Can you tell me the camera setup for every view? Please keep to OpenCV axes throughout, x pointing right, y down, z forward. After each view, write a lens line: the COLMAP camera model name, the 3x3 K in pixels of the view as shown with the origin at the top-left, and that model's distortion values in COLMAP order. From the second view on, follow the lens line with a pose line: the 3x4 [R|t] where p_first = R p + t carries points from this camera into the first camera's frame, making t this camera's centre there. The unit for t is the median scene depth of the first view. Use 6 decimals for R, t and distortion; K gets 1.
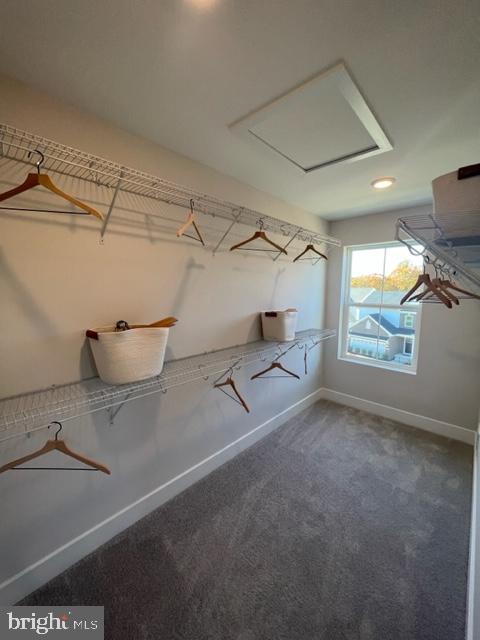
lens RADIAL K [[254.0, 0, 240.0], [0, 254.0, 320.0], [0, 0, 1]] dist [-0.004630, 0.000261]
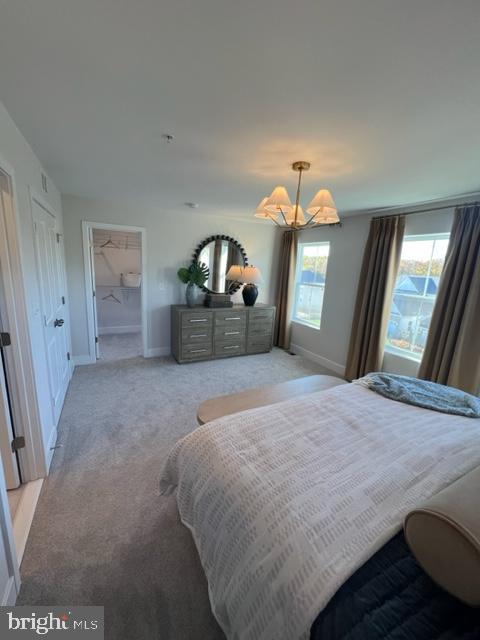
lens RADIAL K [[254.0, 0, 240.0], [0, 254.0, 320.0], [0, 0, 1]] dist [-0.004630, 0.000261]
pose [[0.947658, 0.104890, -0.301567, 0.629469], [-0.087836, 0.993700, 0.069605, 0.083943], [0.306968, -0.039474, 0.950901, -0.580812]]
